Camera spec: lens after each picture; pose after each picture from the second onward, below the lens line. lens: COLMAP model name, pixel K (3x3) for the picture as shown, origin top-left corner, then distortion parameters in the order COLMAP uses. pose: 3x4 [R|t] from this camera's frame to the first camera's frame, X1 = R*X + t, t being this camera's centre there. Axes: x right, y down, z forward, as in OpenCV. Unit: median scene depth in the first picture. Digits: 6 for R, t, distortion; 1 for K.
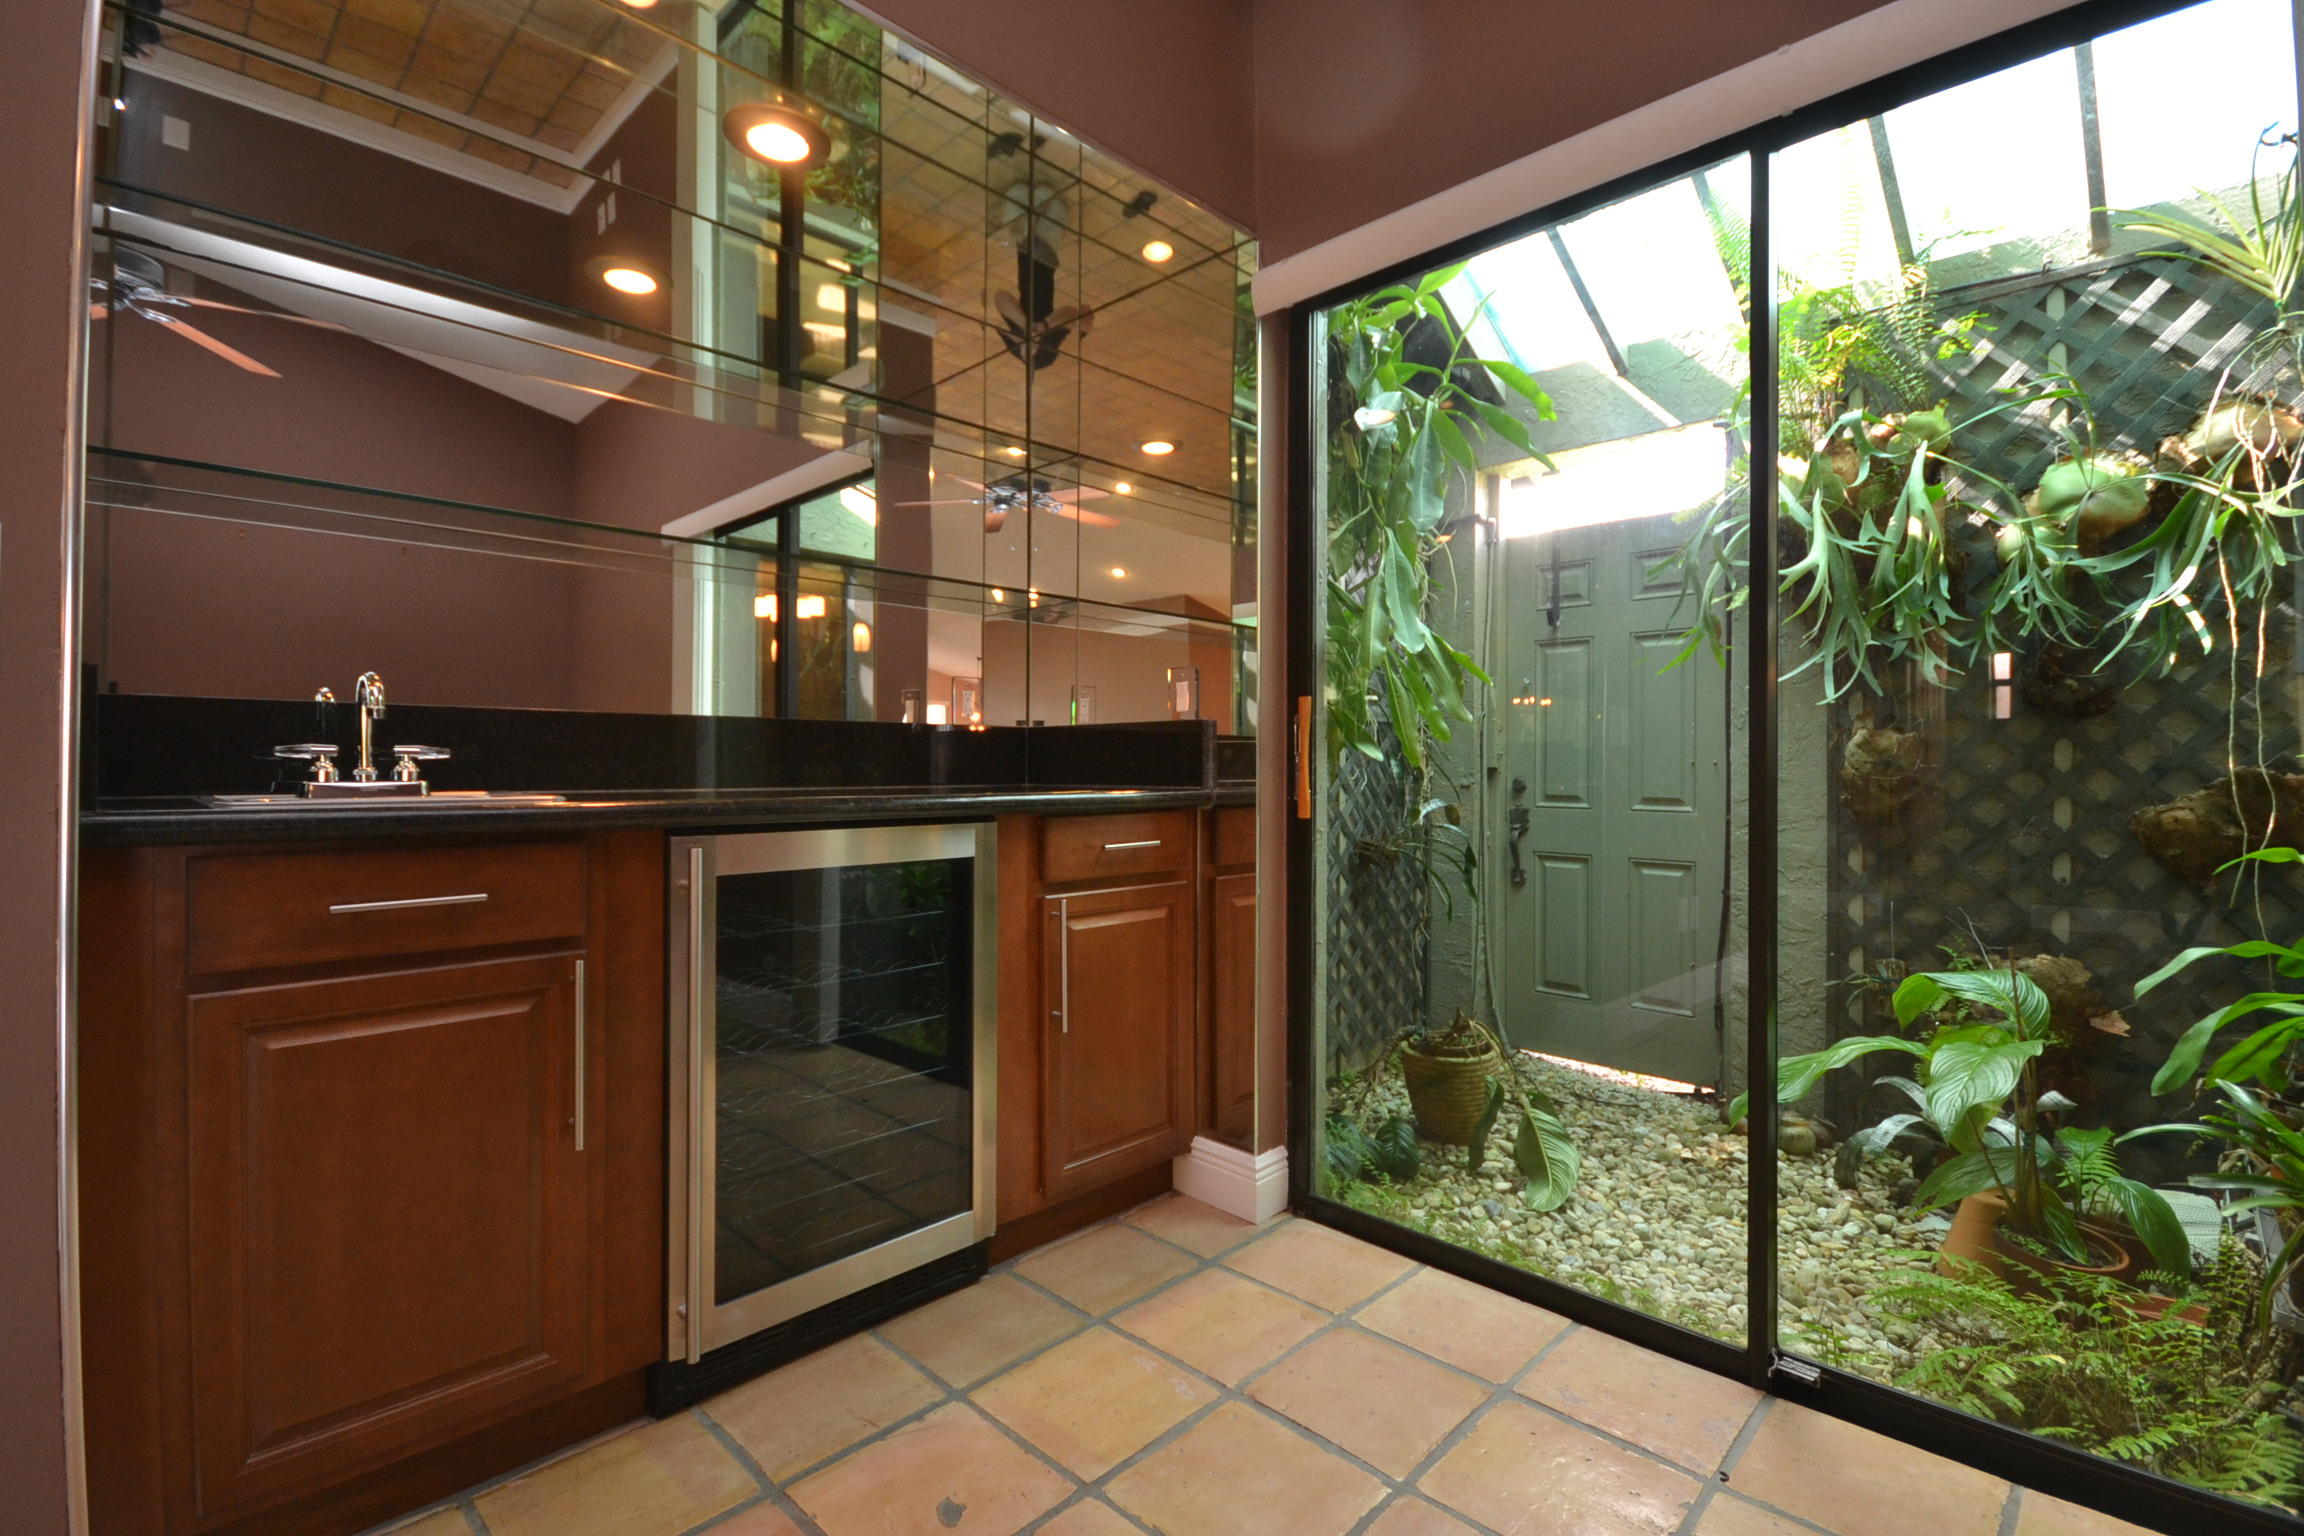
lens RADIAL K [[1020.4, 0, 1144.1], [0, 1020.4, 762.7], [0, 0, 1]] dist [0.009104, -0.011944]
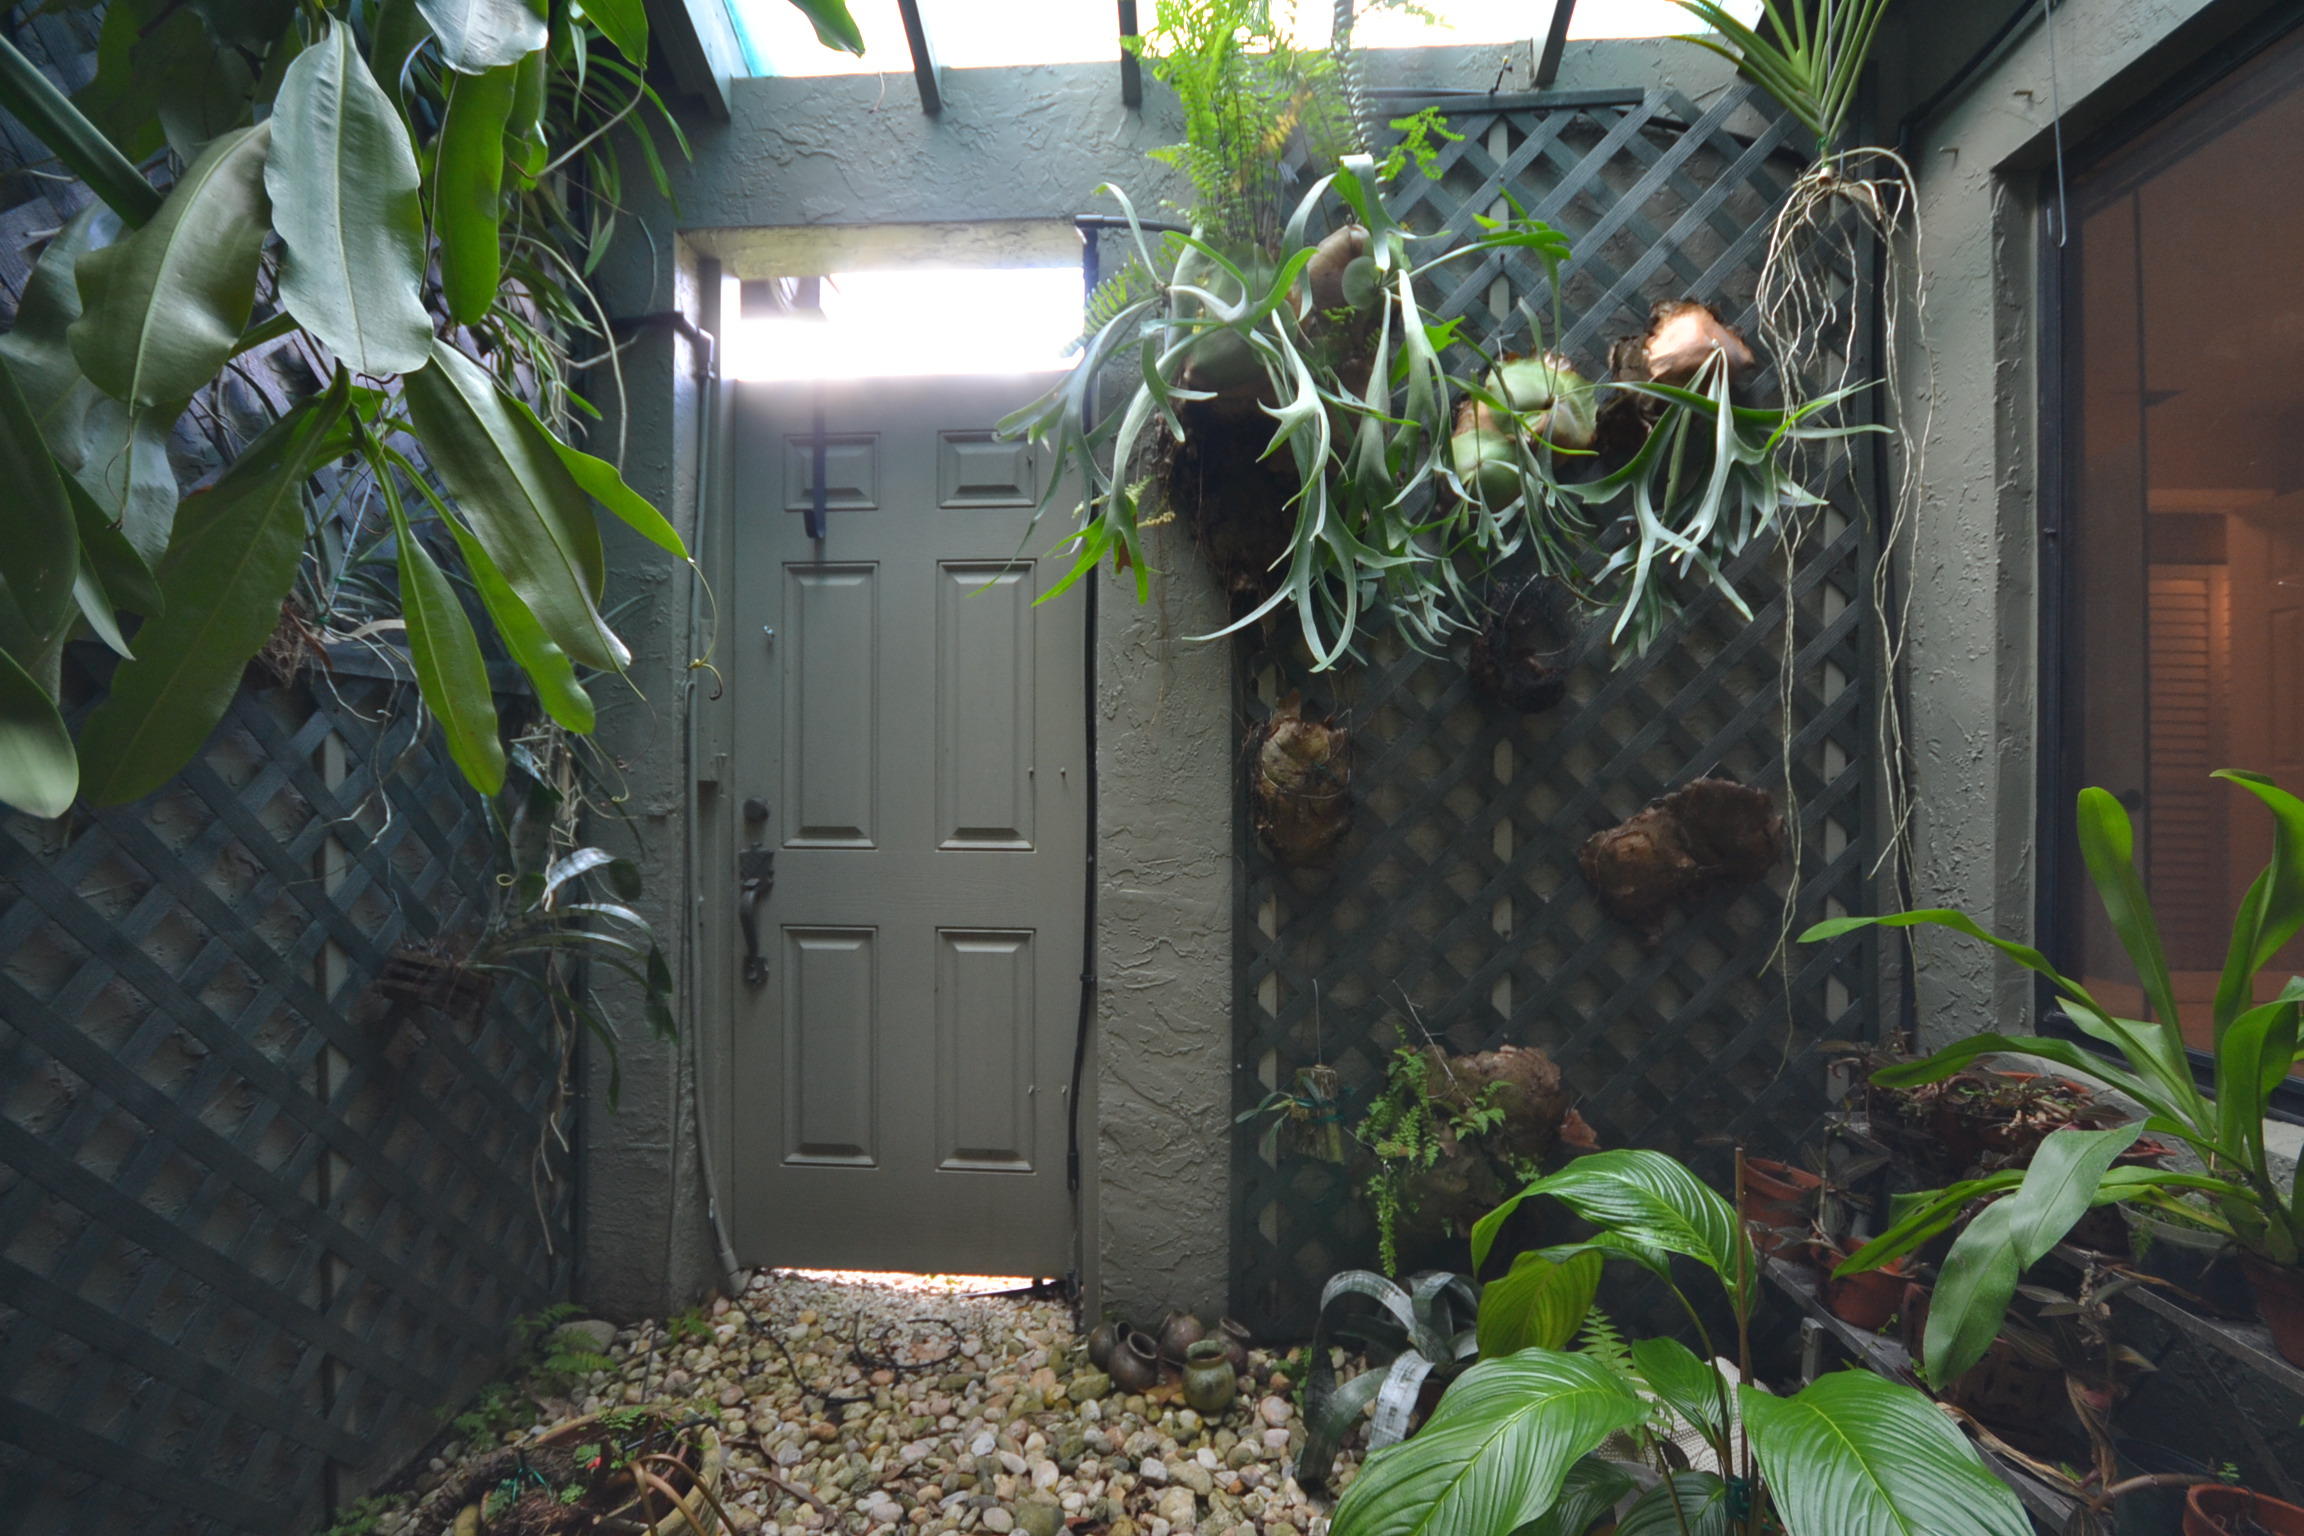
lens RADIAL K [[1020.4, 0, 1144.1], [0, 1020.4, 762.7], [0, 0, 1]] dist [0.009104, -0.011944]
pose [[0.751140, -0.002256, 0.660139, 0.190492], [0.000956, 0.999997, 0.002329, -0.008030], [-0.660142, -0.001118, 0.751140, 0.533648]]
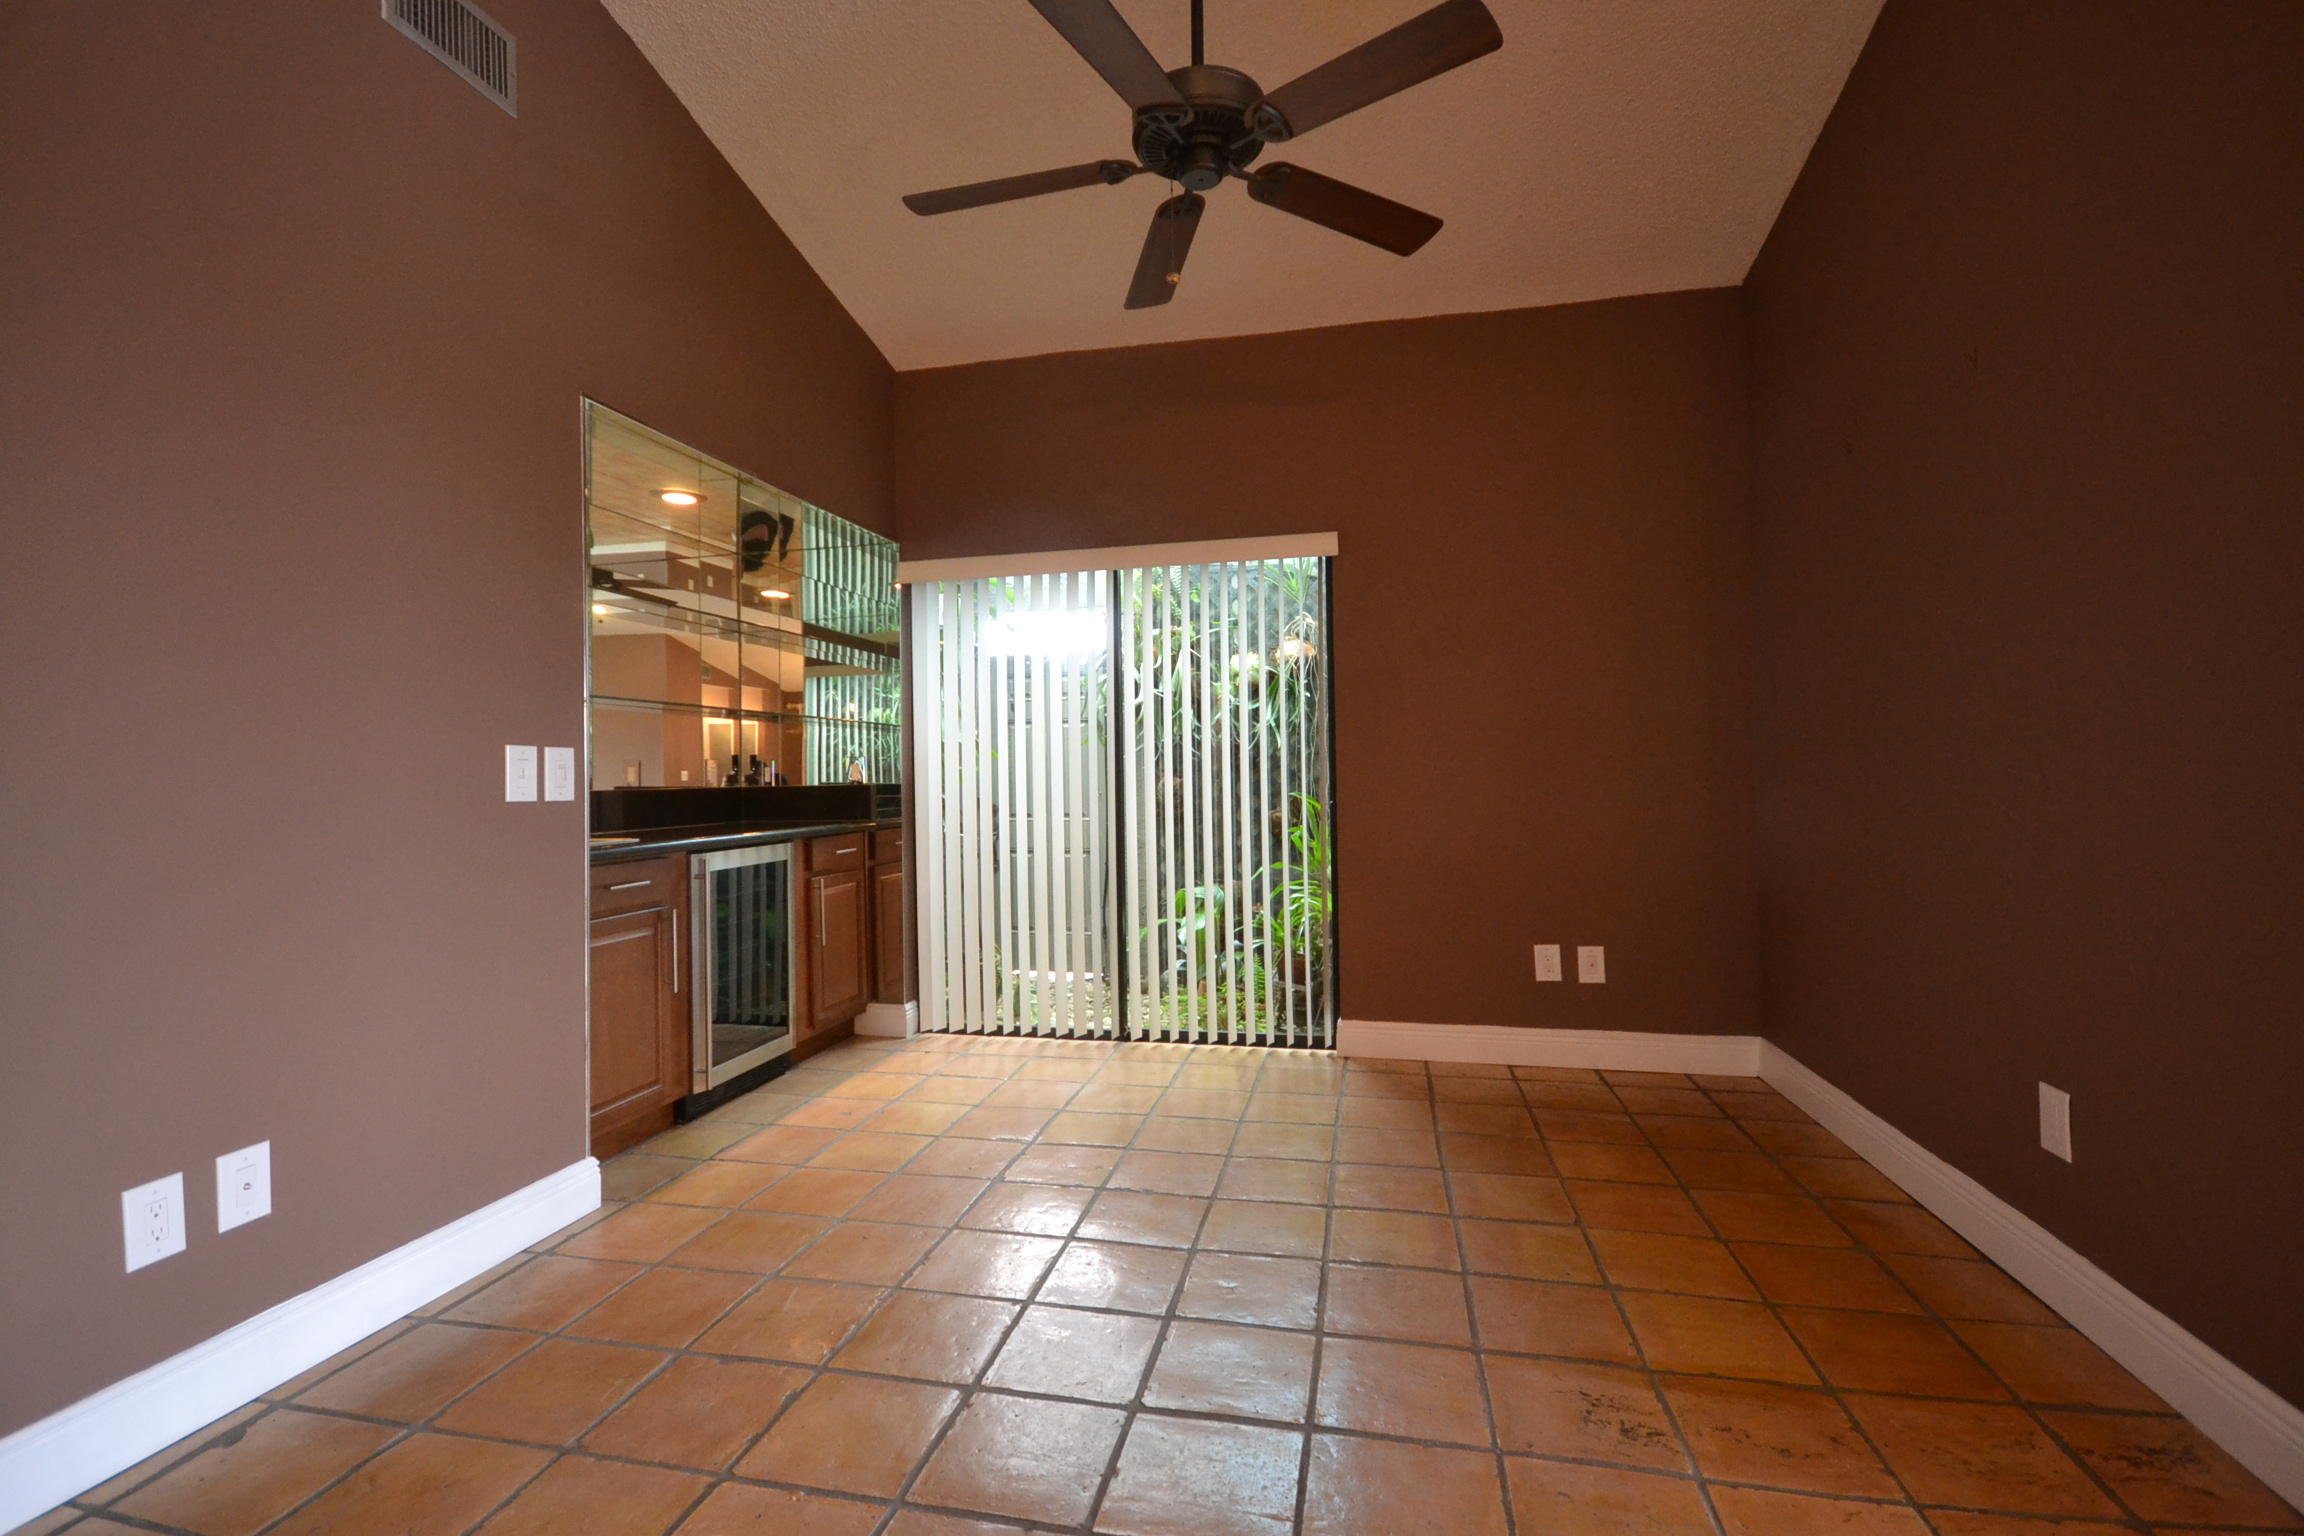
lens RADIAL K [[1020.4, 0, 1144.1], [0, 1020.4, 762.7], [0, 0, 1]] dist [0.009104, -0.011944]
pose [[0.845333, -0.004611, 0.534220, -0.565249], [0.012679, 0.999854, -0.011433, -0.059660], [-0.534089, 0.016439, 0.845268, -0.955141]]
